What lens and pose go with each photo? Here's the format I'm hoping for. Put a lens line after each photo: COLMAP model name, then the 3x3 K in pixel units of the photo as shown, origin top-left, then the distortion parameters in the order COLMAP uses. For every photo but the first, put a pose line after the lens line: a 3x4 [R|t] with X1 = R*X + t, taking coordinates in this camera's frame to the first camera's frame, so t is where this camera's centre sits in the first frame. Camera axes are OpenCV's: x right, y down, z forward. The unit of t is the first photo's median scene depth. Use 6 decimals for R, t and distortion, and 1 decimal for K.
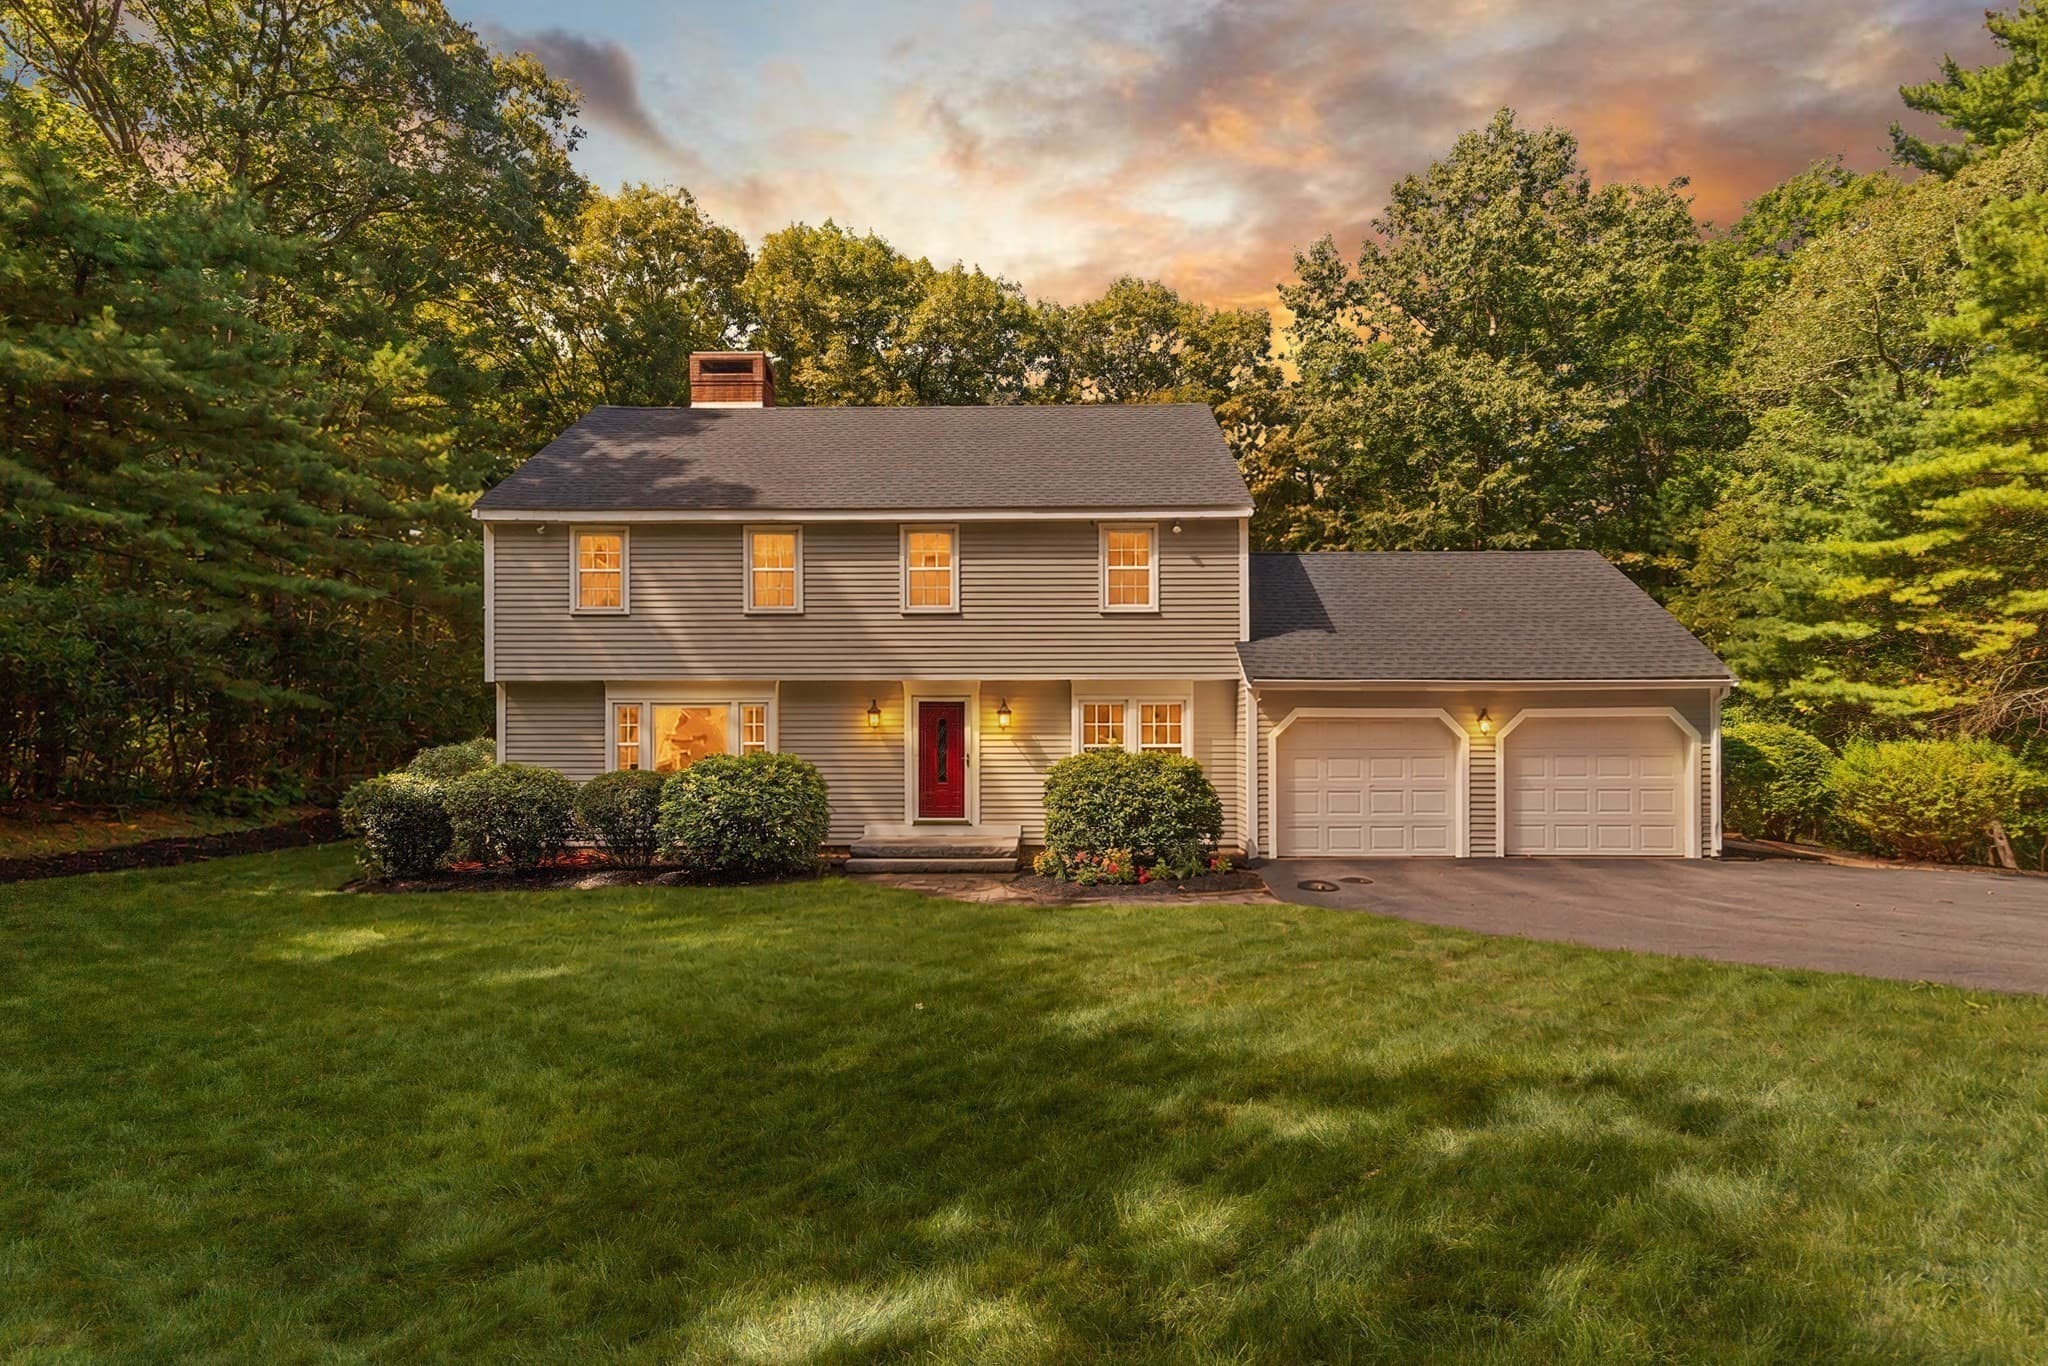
lens RADIAL K [[951.5, 0, 1012.7], [0, 951.5, 690.2], [0, 0, 1]] dist [-0.001944, -0.000623]
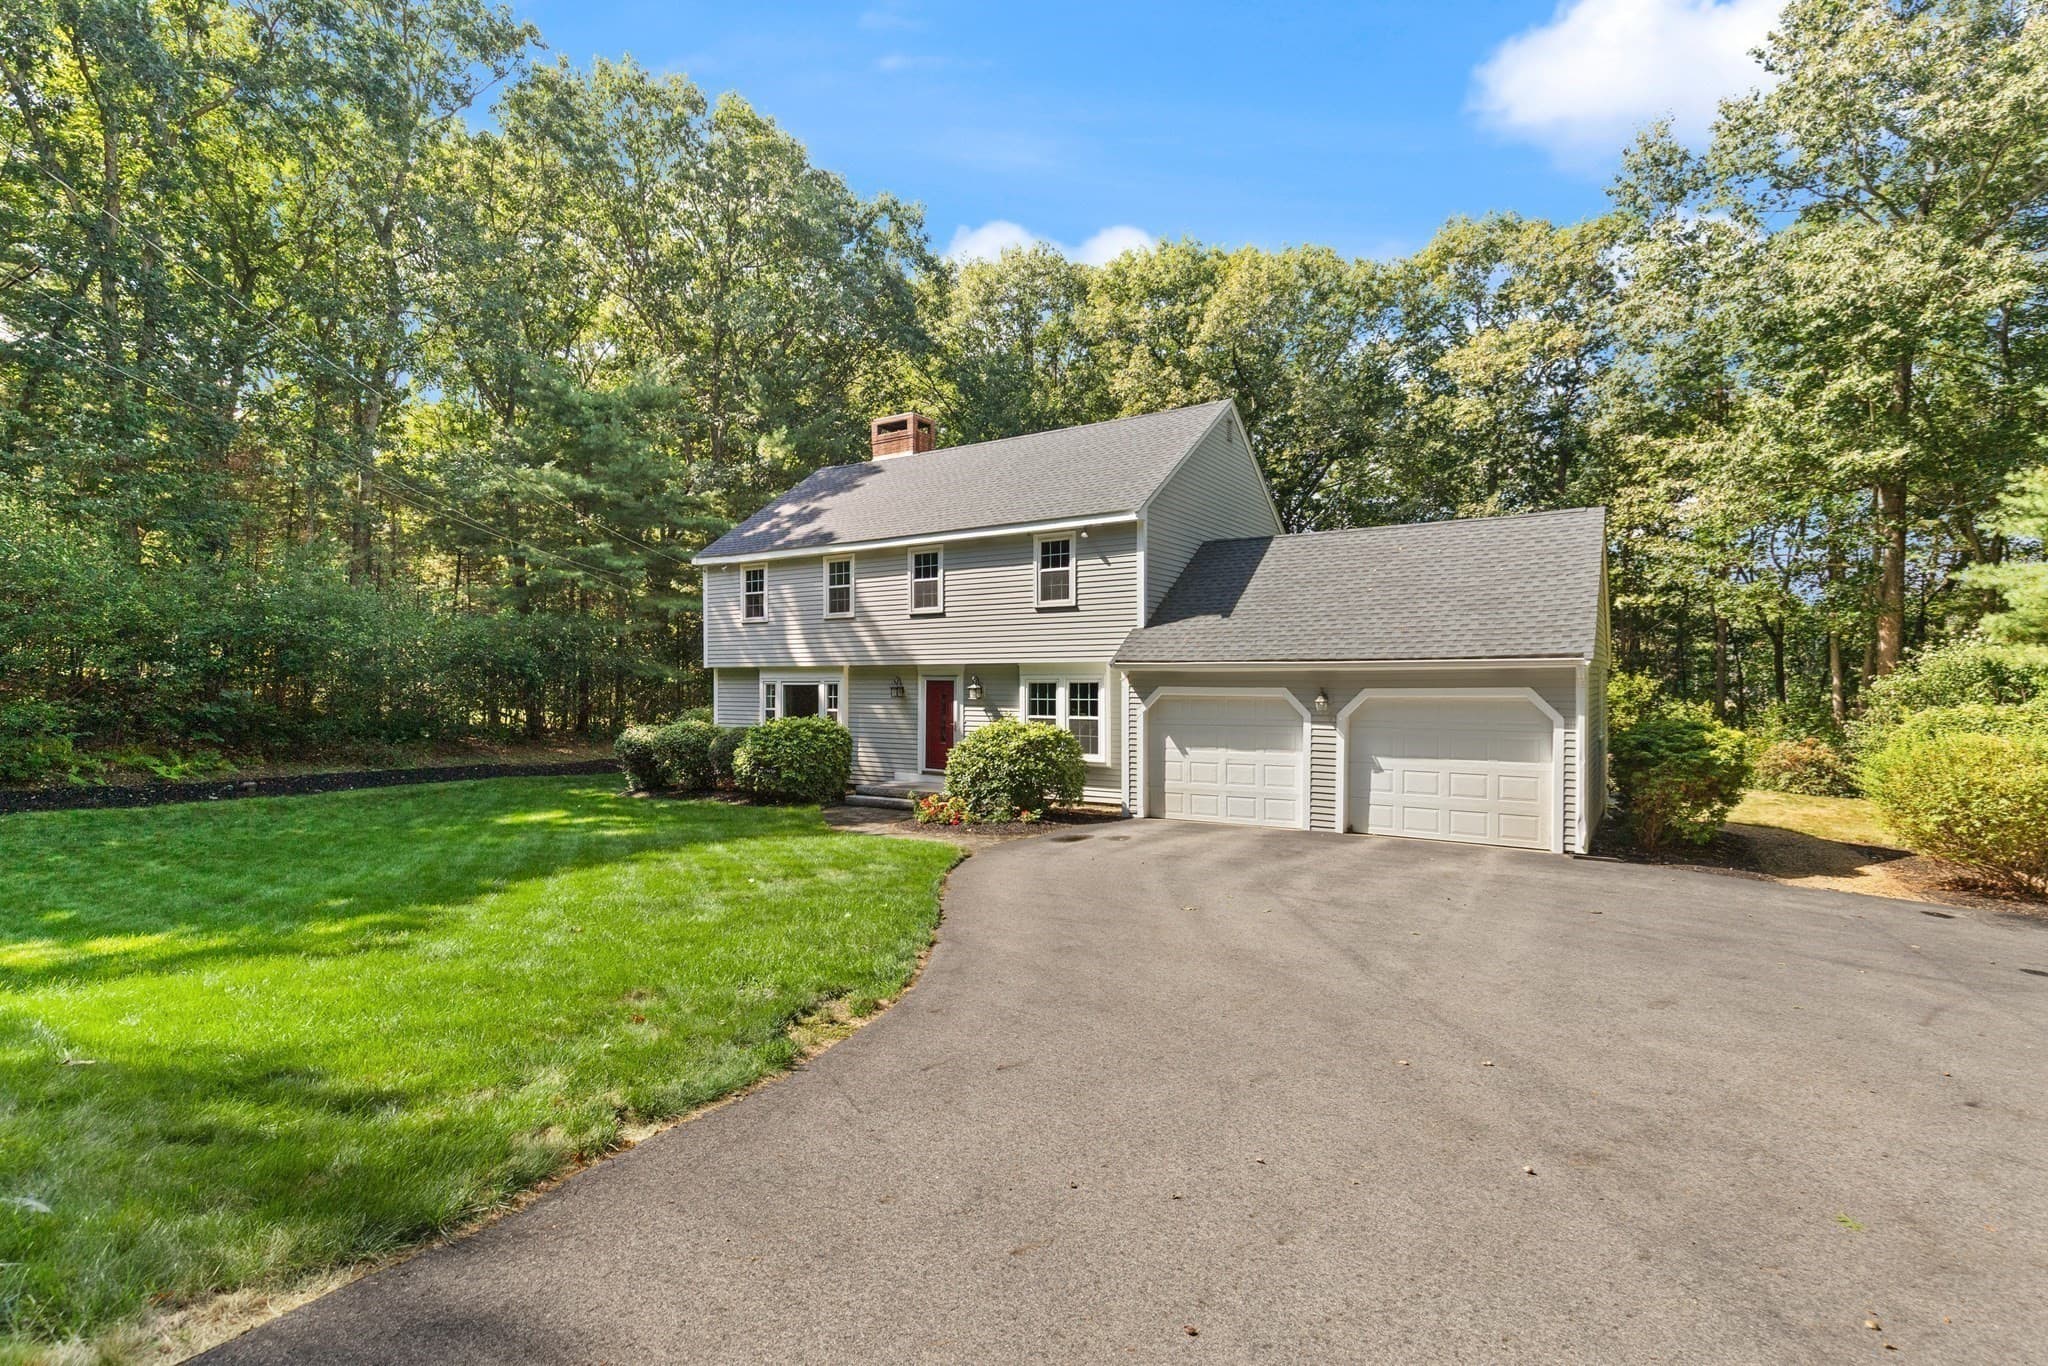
lens RADIAL K [[951.5, 0, 1015.9], [0, 951.5, 678.7], [0, 0, 1]] dist [-0.001944, -0.000623]
pose [[0.842265, -0.000315, -0.539063, 0.605304], [0.010373, 0.999824, 0.015623, -0.008764], [0.538963, -0.018750, 0.842121, -0.033714]]
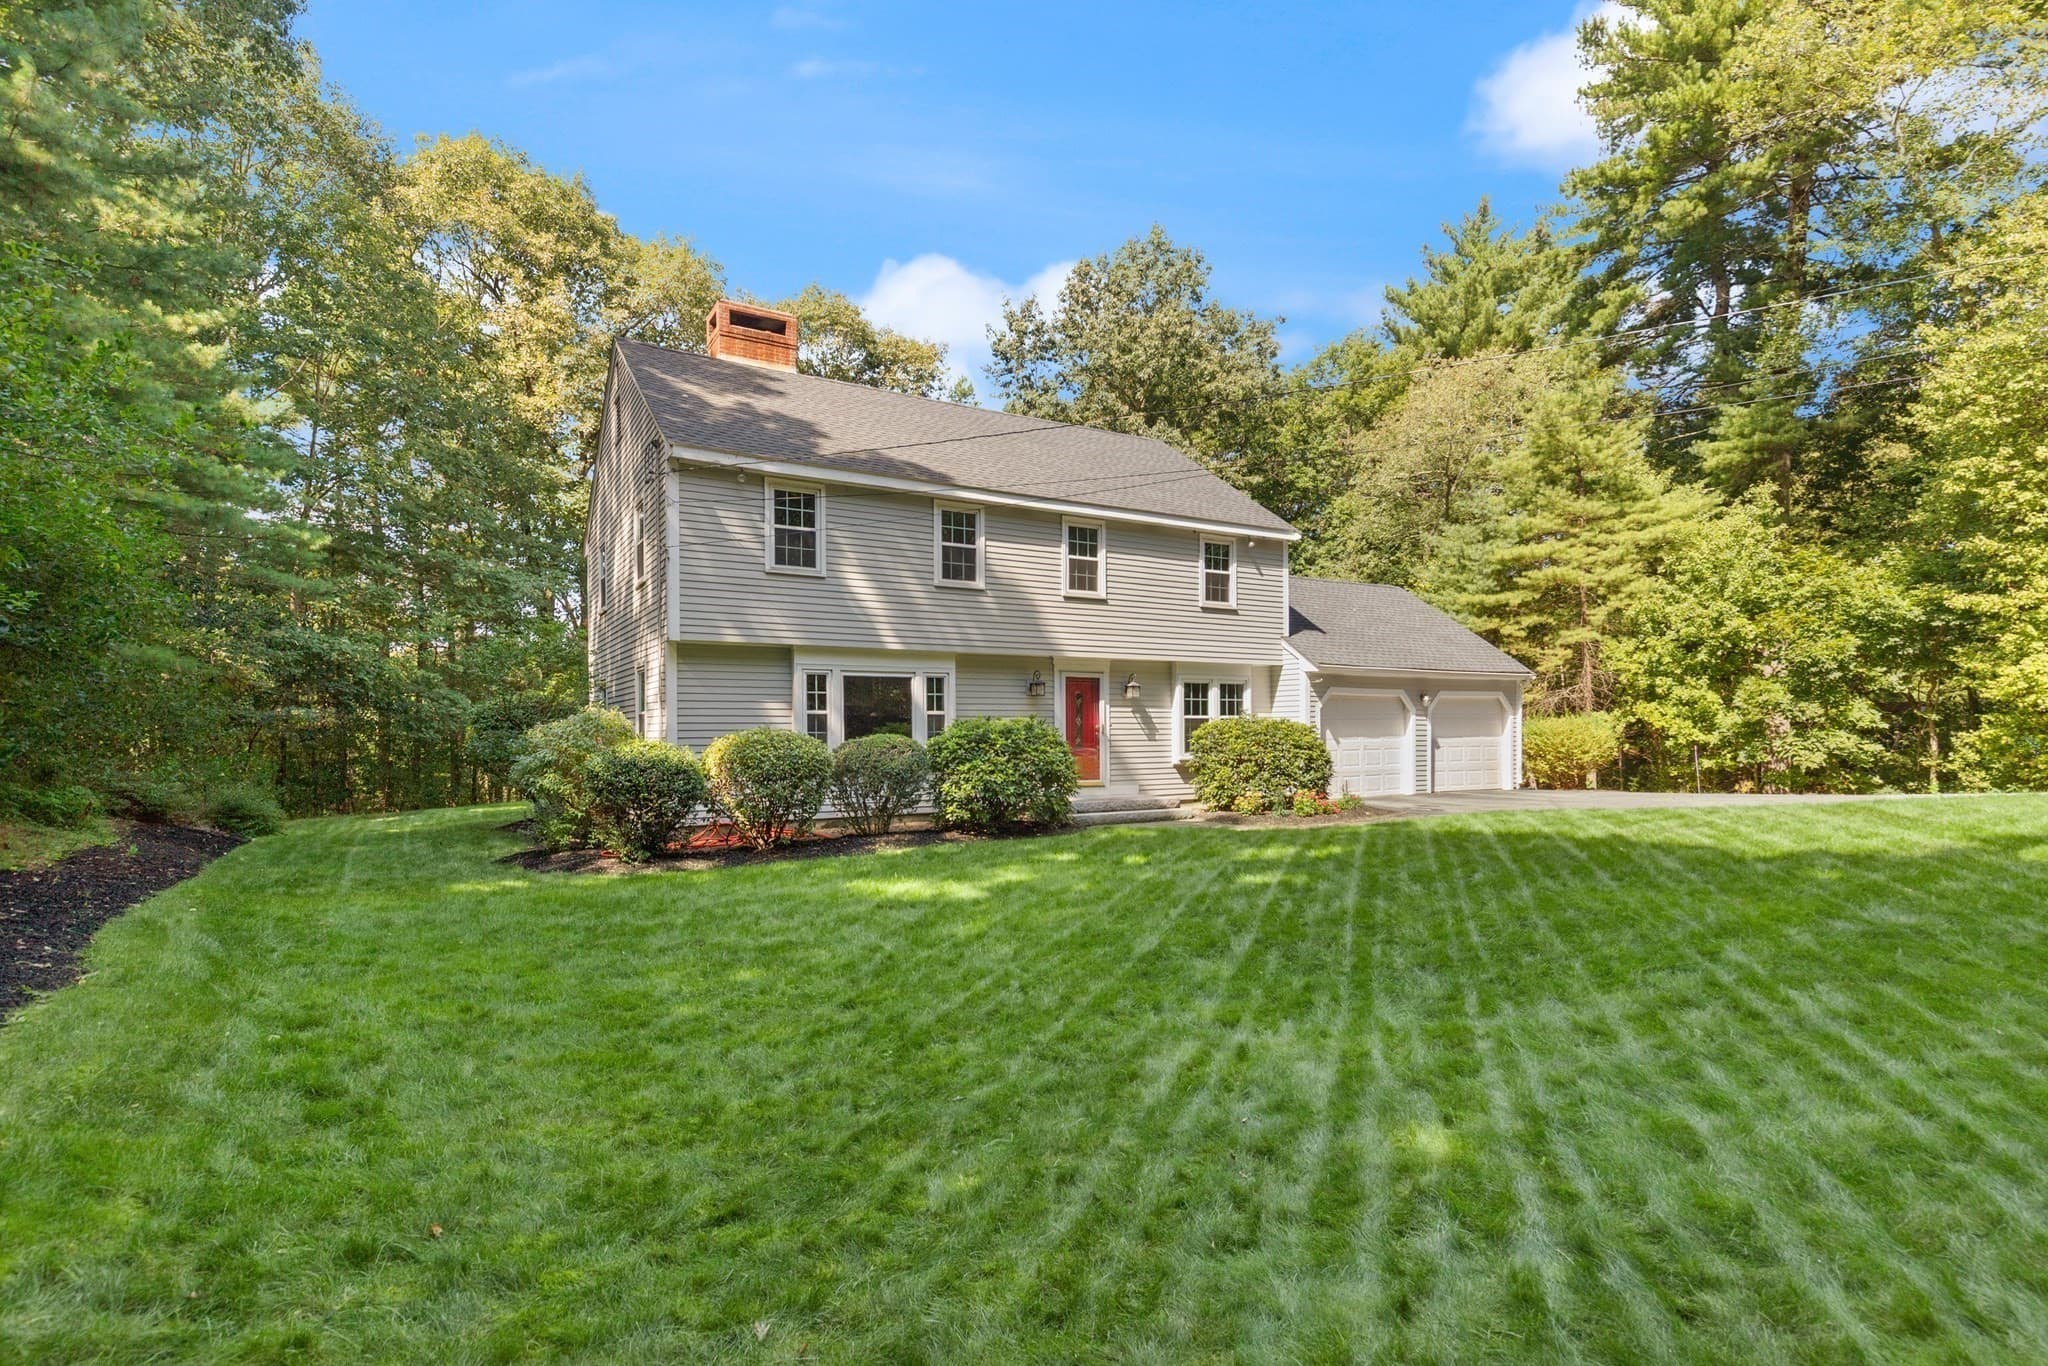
lens RADIAL K [[951.5, 0, 1019.2], [0, 951.5, 703.3], [0, 0, 1]] dist [-0.001944, -0.000623]
pose [[0.857382, 0.012557, 0.514528, -0.603624], [-0.010456, 0.999921, -0.006981, 0.043295], [-0.514575, 0.000605, 0.857445, 0.065721]]
